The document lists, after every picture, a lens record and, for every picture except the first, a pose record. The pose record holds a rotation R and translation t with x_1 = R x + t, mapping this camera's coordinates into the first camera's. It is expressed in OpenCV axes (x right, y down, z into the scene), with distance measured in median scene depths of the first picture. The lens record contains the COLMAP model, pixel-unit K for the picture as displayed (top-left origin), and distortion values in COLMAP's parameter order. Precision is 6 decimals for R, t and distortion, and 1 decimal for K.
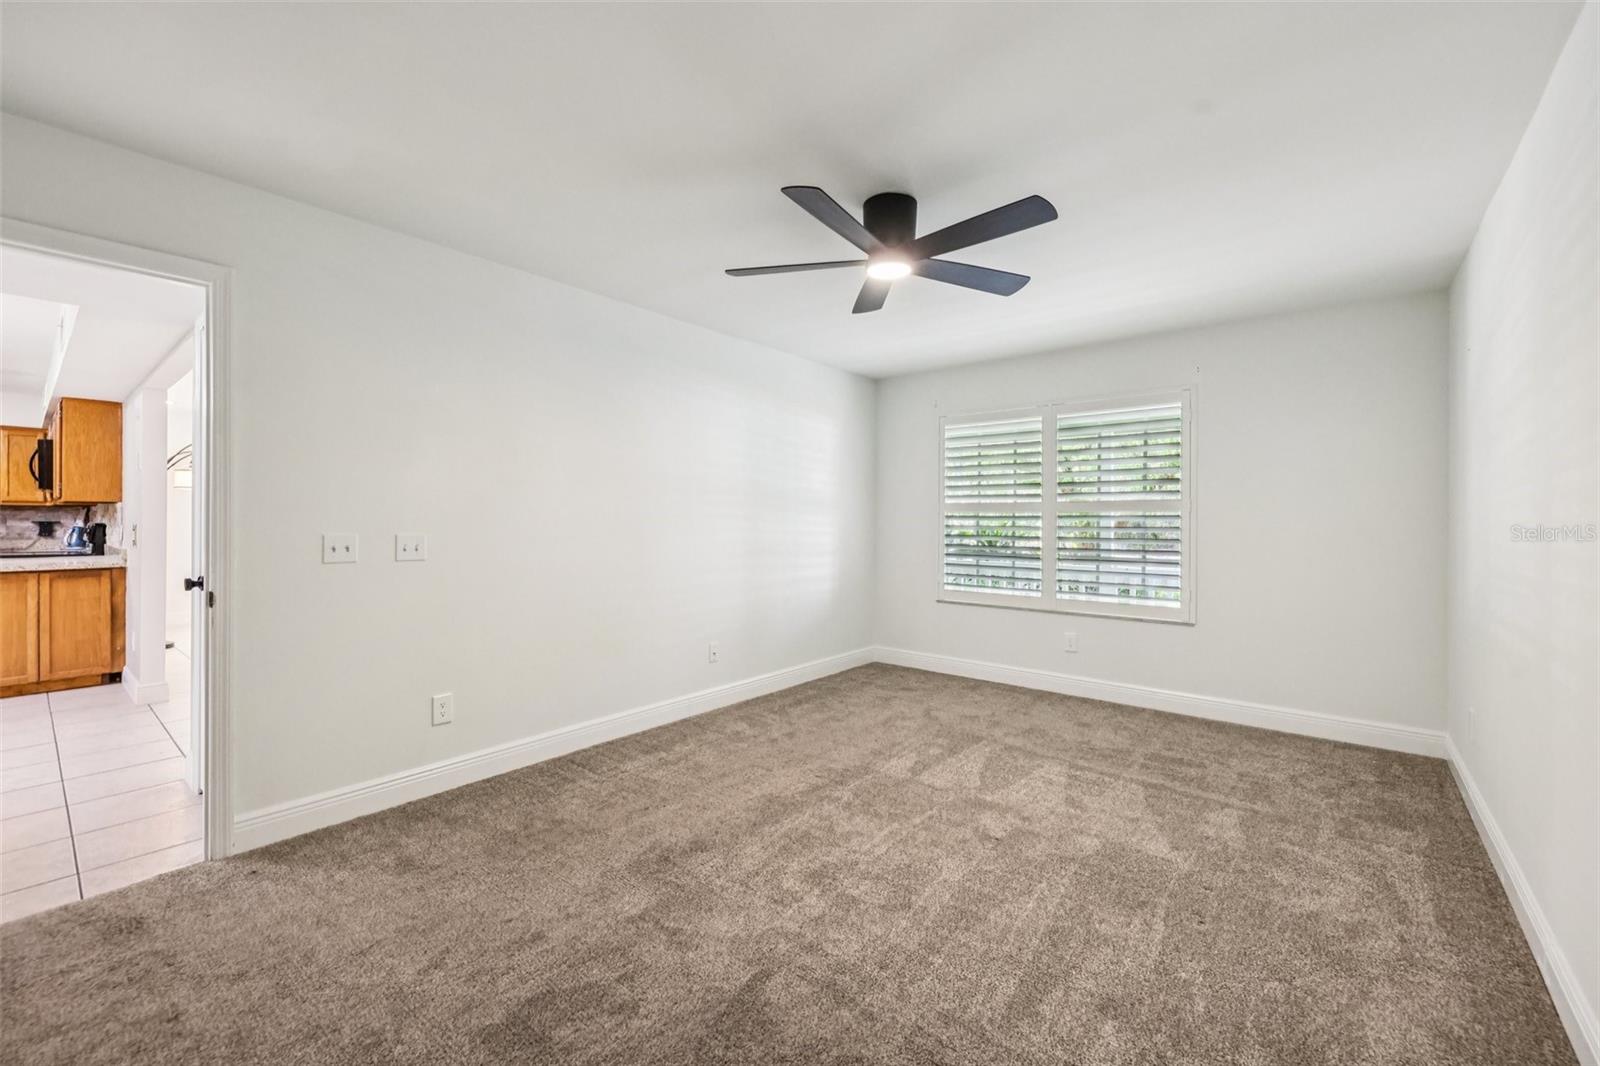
lens RADIAL K [[633.2, 0, 799.3], [0, 633.2, 529.2], [0, 0, 1]] dist [0.013014, -0.001361]
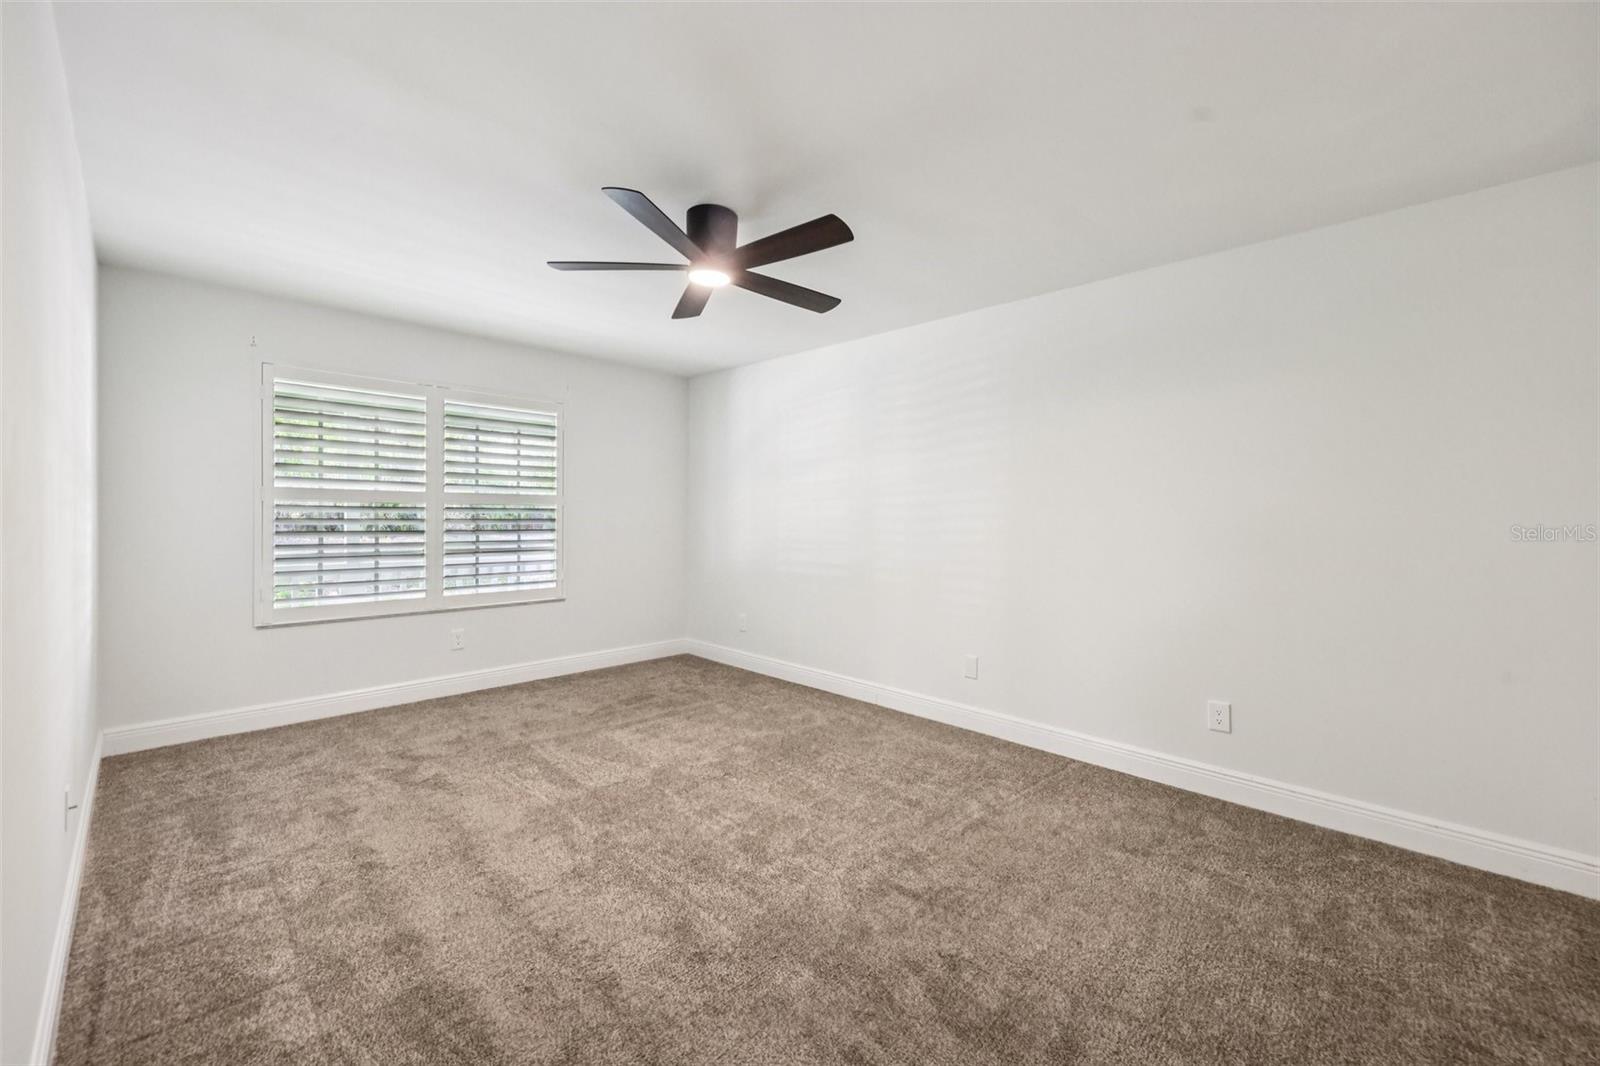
lens RADIAL K [[633.2, 0, 792.4], [0, 633.2, 526.3], [0, 0, 1]] dist [0.013014, -0.001361]
pose [[0.109431, -0.019860, 0.993796, -0.609632], [0.007643, 0.999788, 0.019138, -0.009680], [-0.993965, 0.005502, 0.109560, 0.509649]]
